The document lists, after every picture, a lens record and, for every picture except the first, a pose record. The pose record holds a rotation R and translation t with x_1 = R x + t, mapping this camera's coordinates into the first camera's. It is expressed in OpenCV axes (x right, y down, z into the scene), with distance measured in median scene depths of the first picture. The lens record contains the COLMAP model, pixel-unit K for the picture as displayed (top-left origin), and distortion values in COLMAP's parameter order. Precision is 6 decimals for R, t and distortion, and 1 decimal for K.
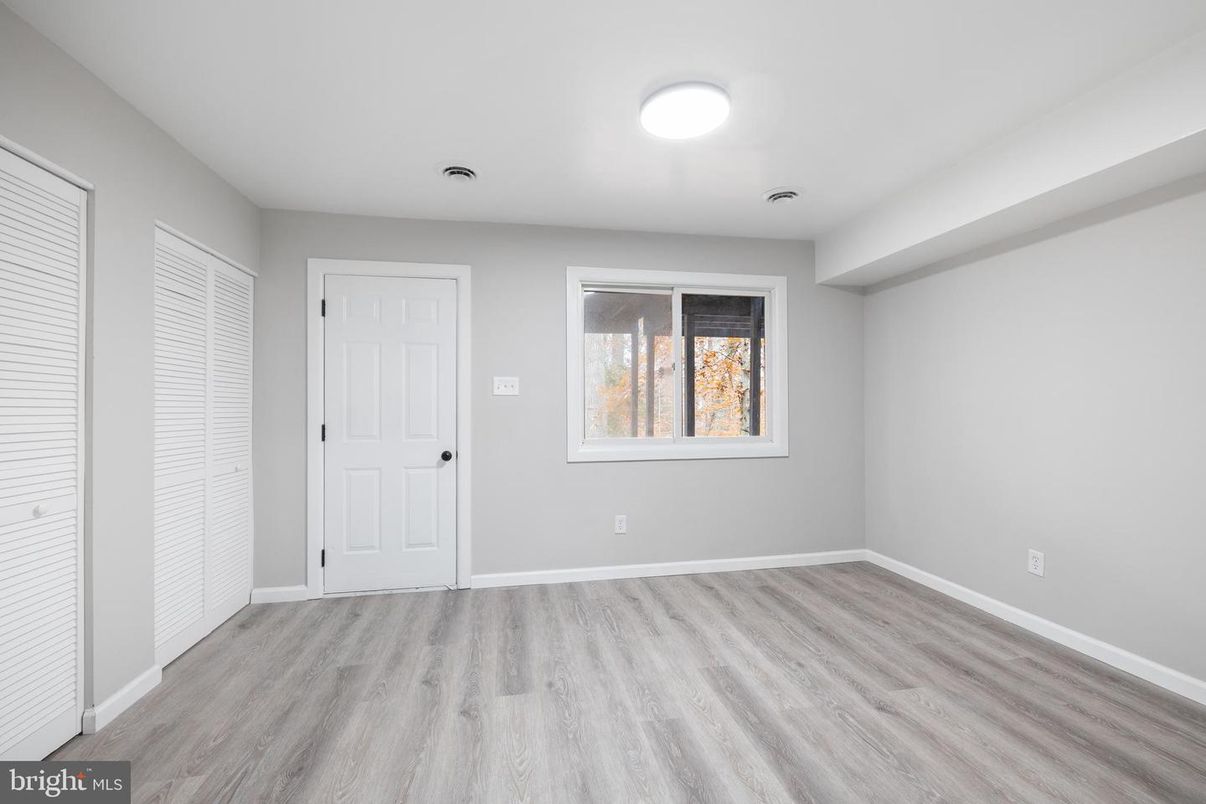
lens RADIAL K [[505.6, 0, 605.4], [0, 505.6, 402.6], [0, 0, 1]] dist [0.001738, 0.000105]
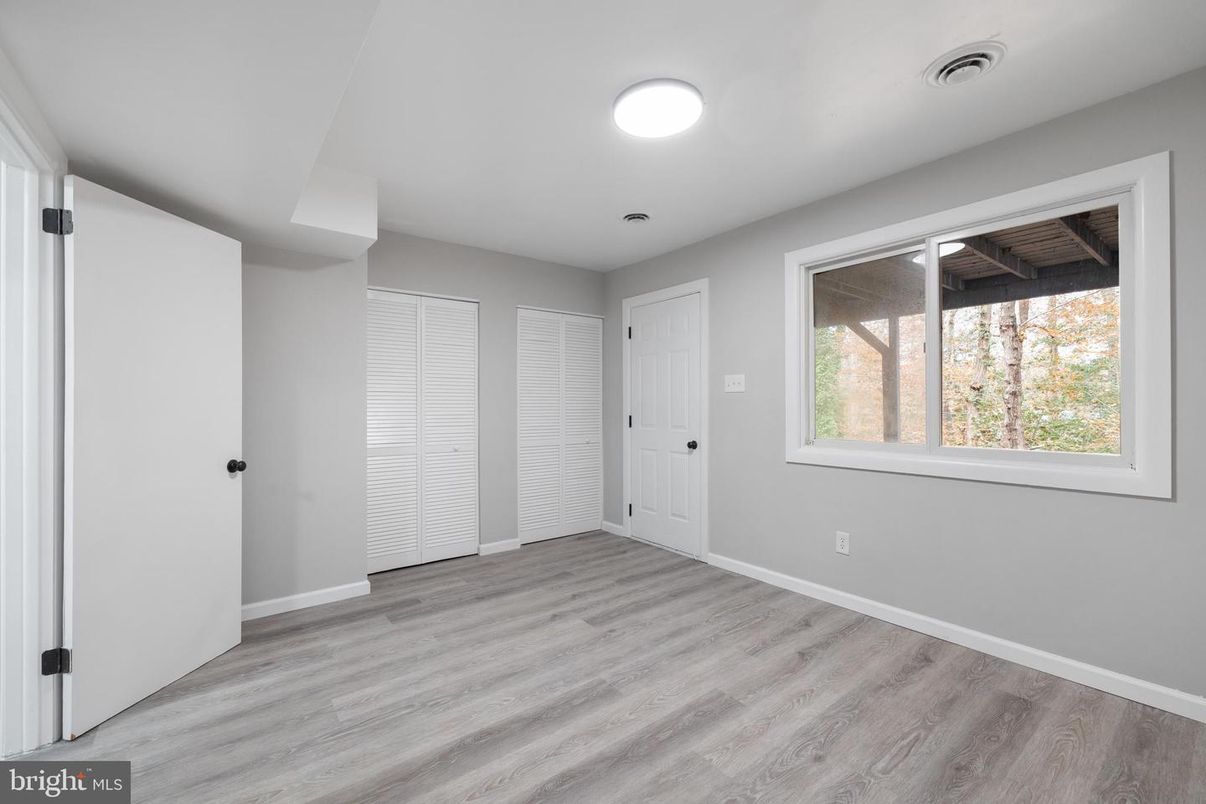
lens RADIAL K [[505.6, 0, 605.4], [0, 505.6, 402.6], [0, 0, 1]] dist [0.001738, 0.000105]
pose [[0.455025, 0.000101, -0.890479, 0.705373], [0.008697, 0.999952, 0.004558, 0.000343], [0.890436, -0.009818, 0.455002, 0.315751]]
